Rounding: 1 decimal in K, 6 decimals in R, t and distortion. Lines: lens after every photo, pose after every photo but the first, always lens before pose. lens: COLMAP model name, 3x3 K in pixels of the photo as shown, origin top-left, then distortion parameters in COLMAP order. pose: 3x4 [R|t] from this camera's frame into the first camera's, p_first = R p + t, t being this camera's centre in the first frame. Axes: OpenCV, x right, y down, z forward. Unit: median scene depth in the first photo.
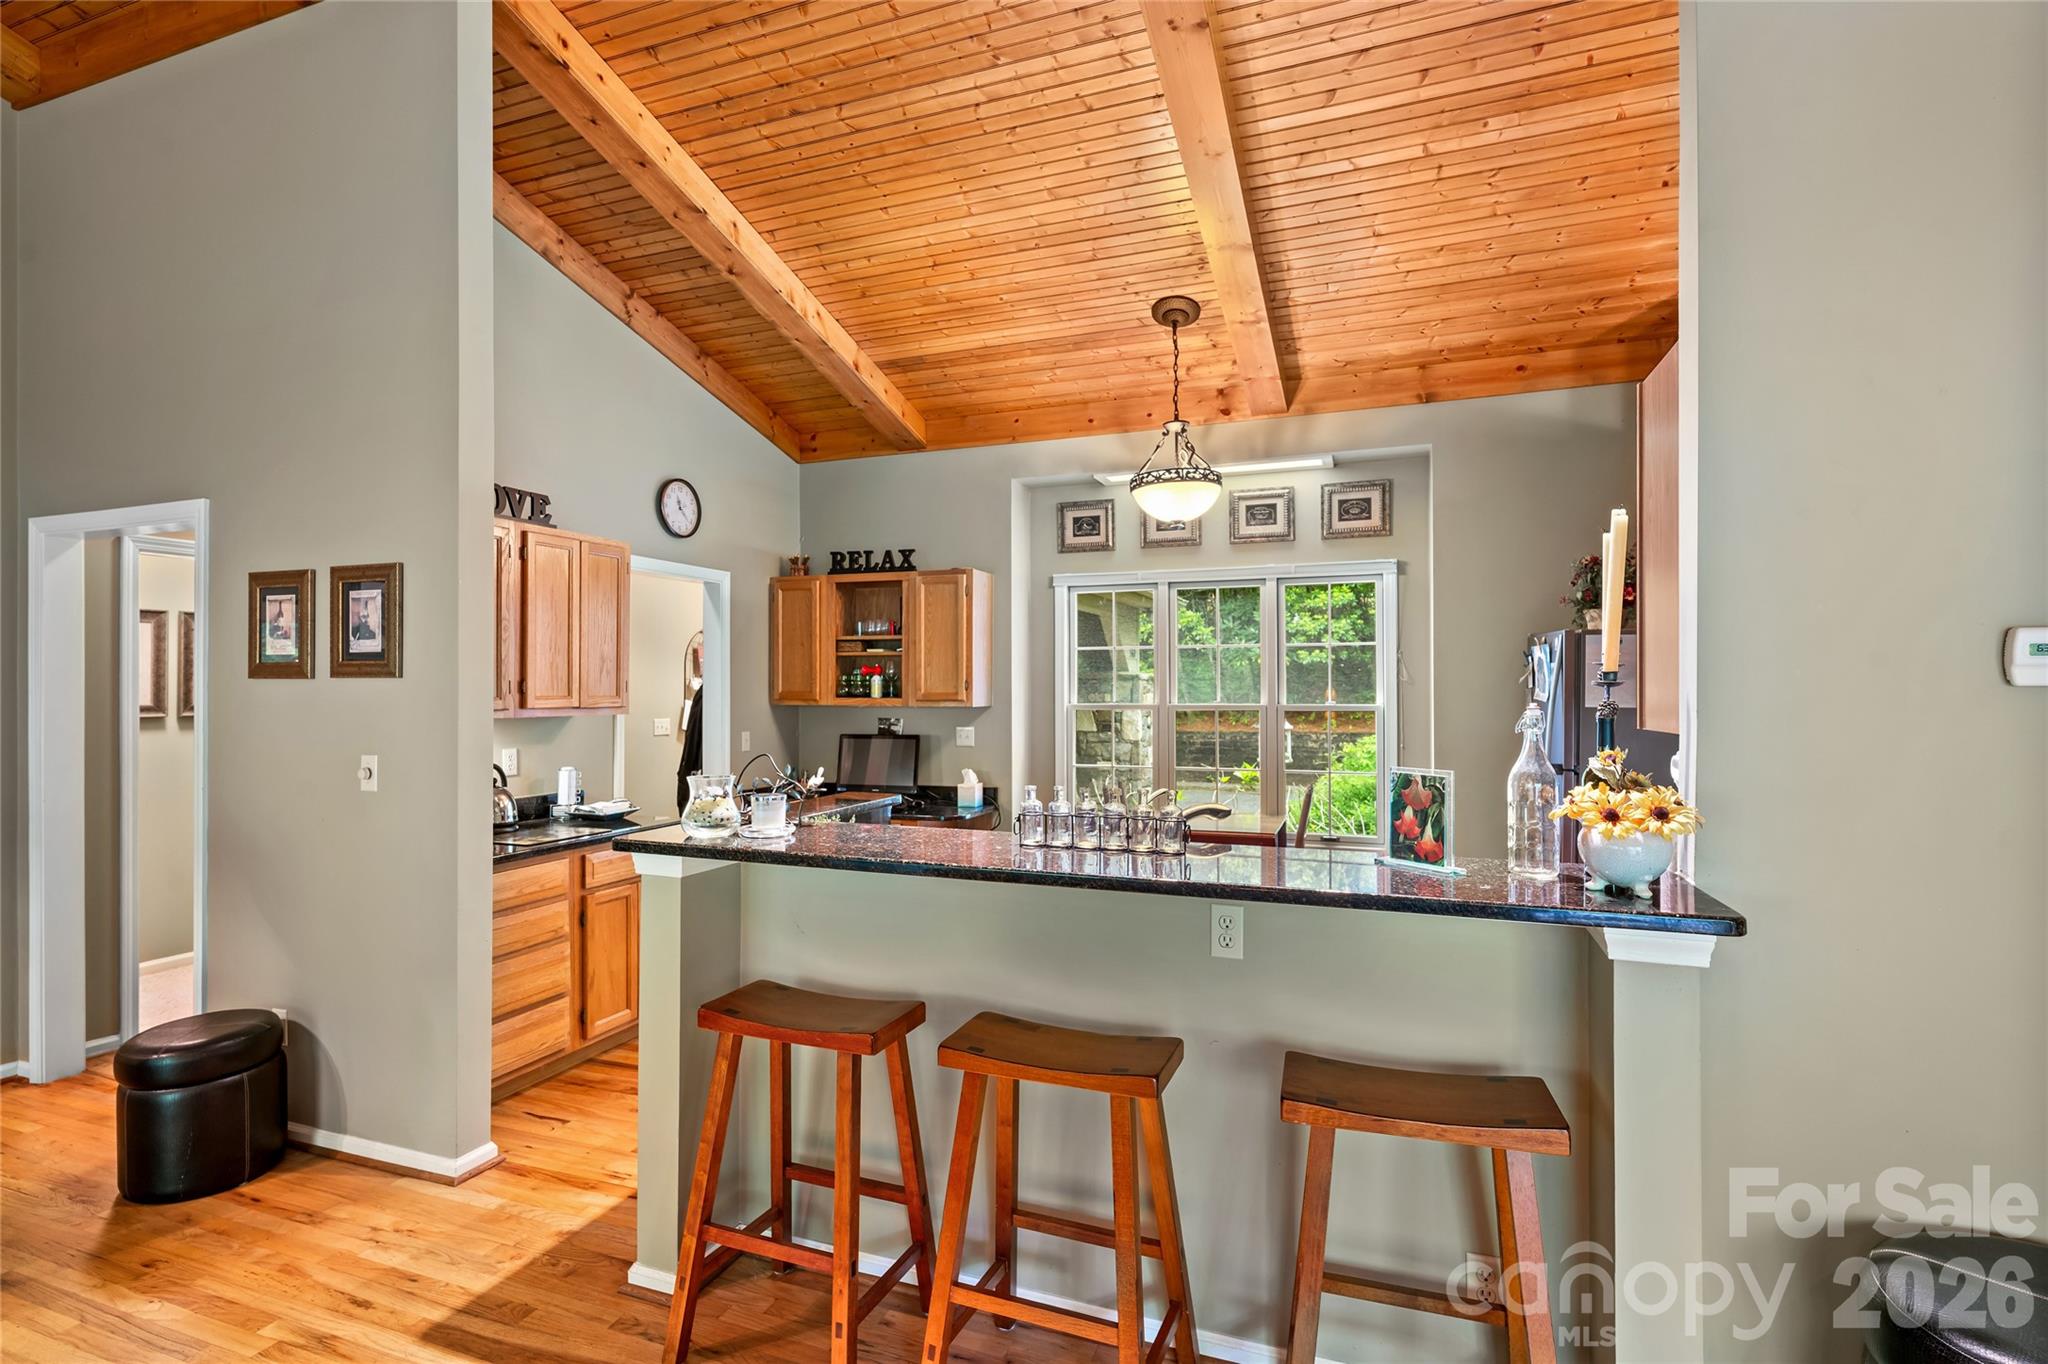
lens RADIAL K [[981.6, 0, 1022.8], [0, 981.6, 688.0], [0, 0, 1]] dist [-0.003288, 0.003162]
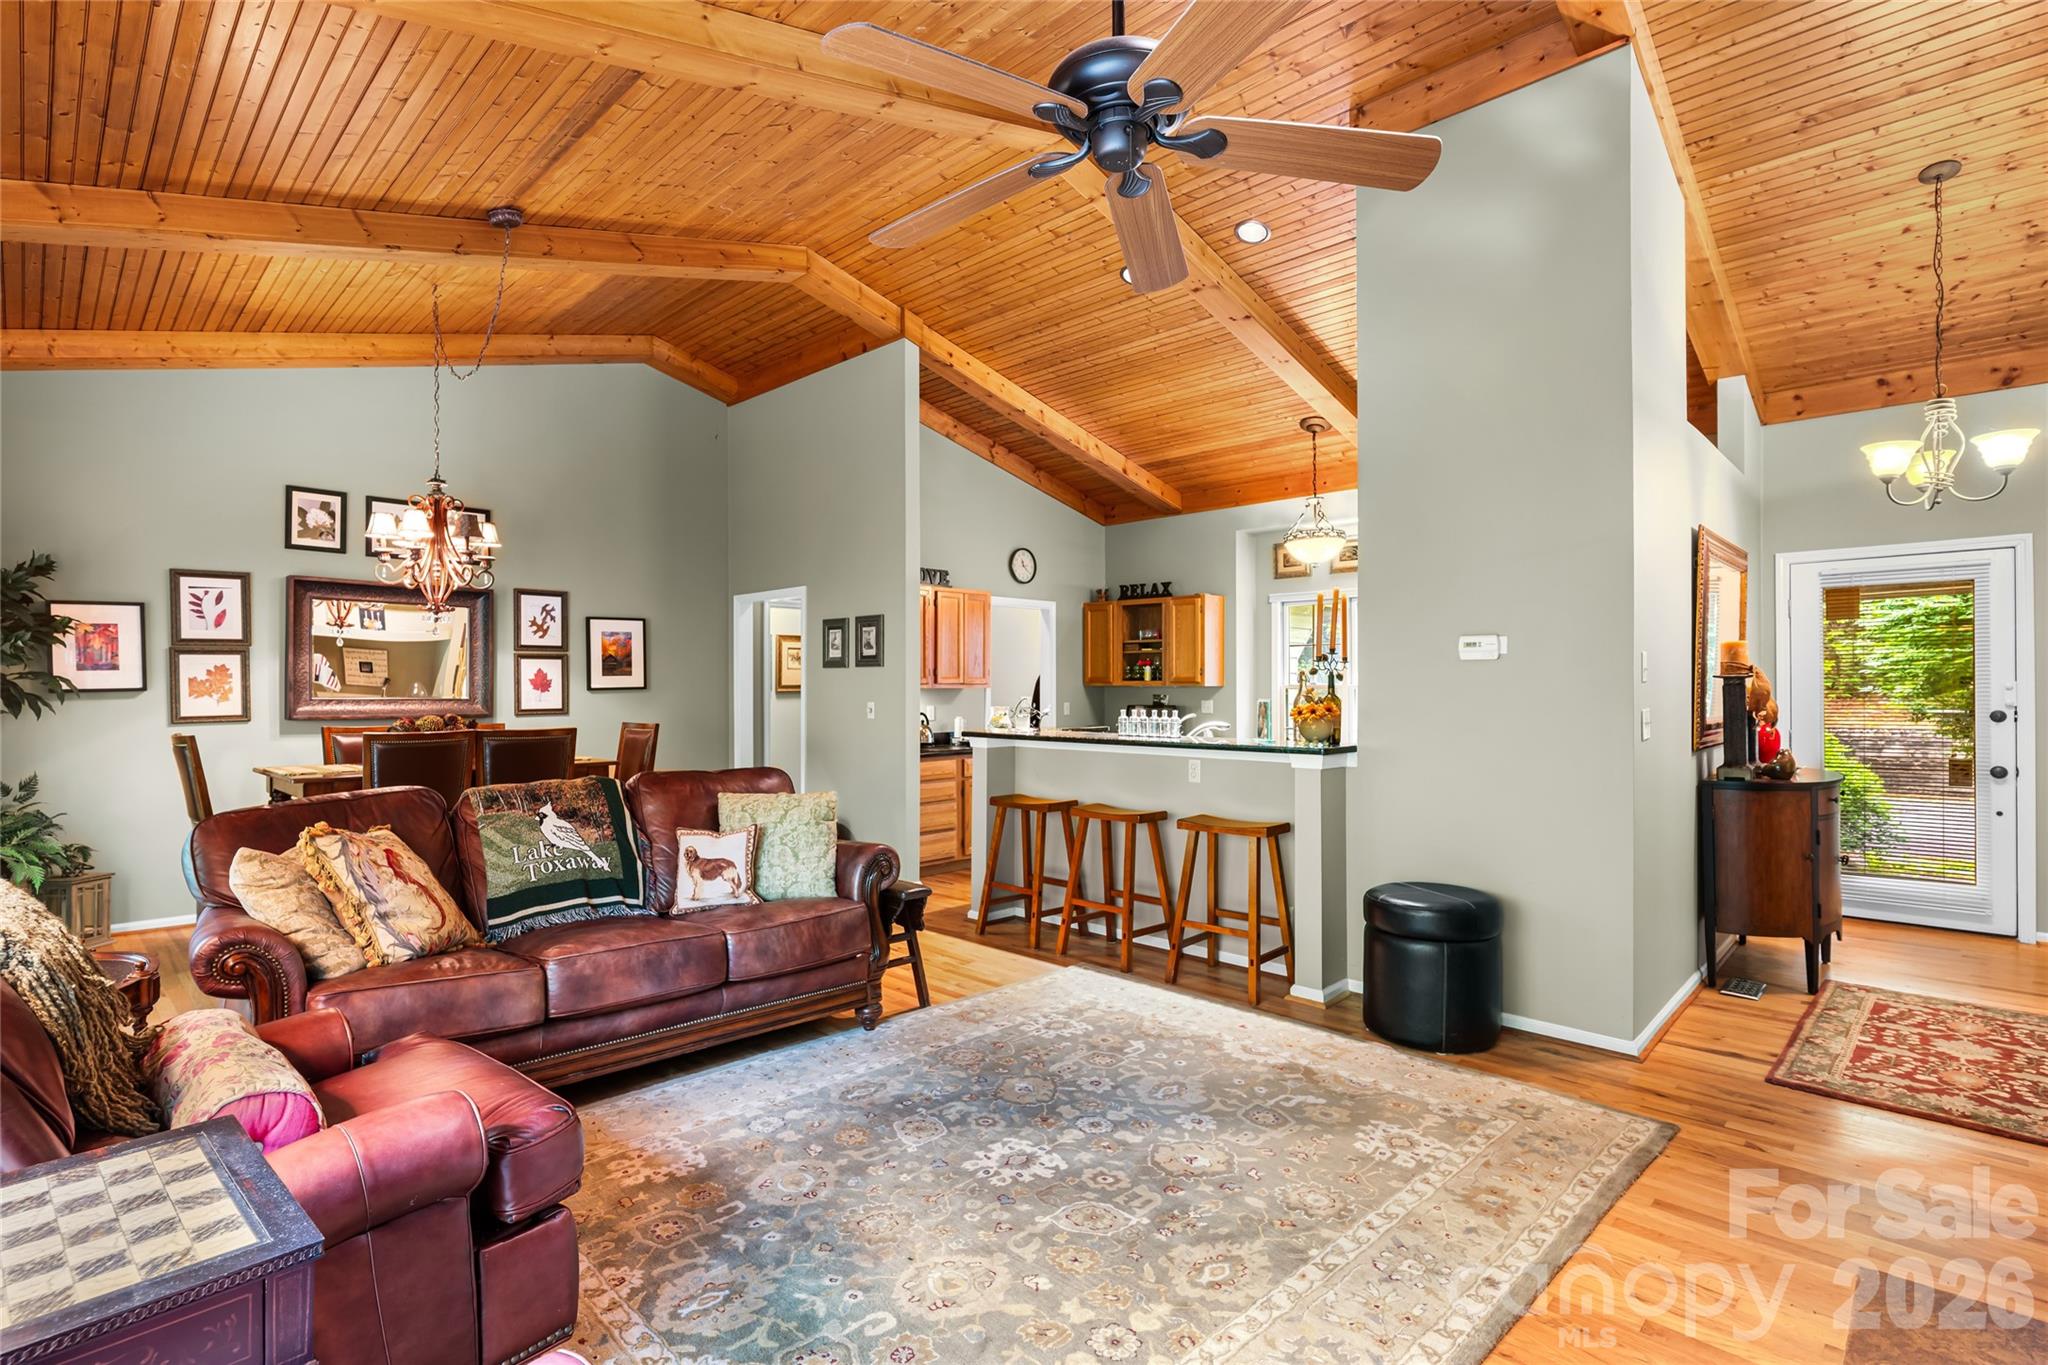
lens RADIAL K [[981.6, 0, 1020.7], [0, 981.6, 685.8], [0, 0, 1]] dist [-0.003288, 0.003162]
pose [[0.917368, -0.001224, -0.398039, 0.335990], [0.001409, 0.999999, 0.000171, 0.021032], [0.398038, -0.000718, 0.917369, -0.573414]]
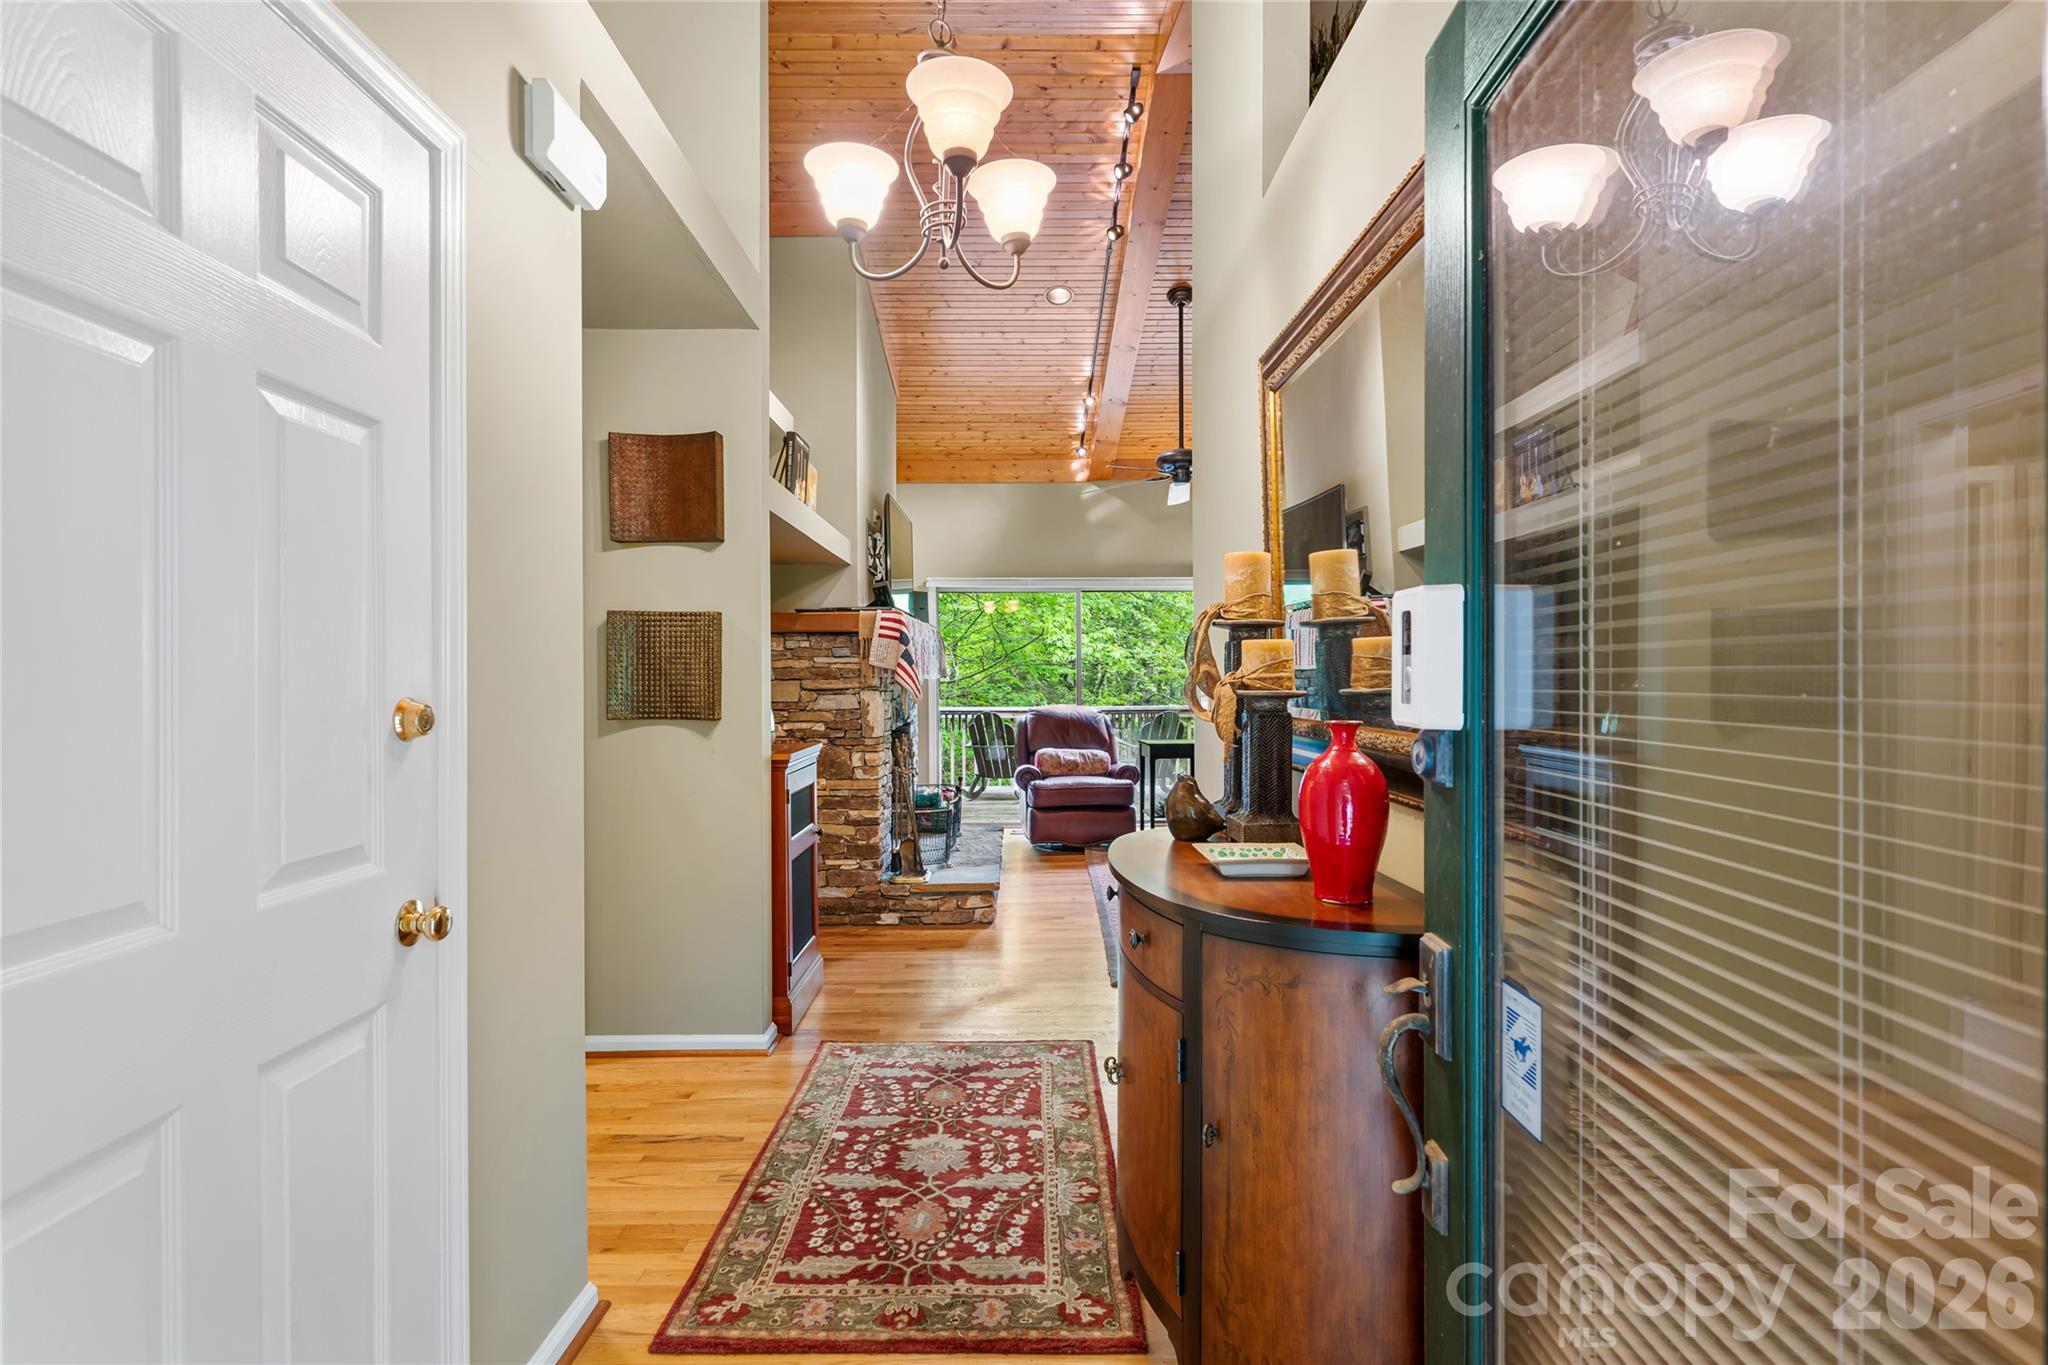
lens RADIAL K [[981.6, 0, 1026.2], [0, 981.6, 681.3], [0, 0, 1]] dist [-0.003288, 0.003162]
pose [[-0.930862, 0.011887, -0.365176, 0.859617], [0.010868, 0.999929, 0.004847, 0.036398], [0.365208, 0.000543, -0.930926, 0.962184]]
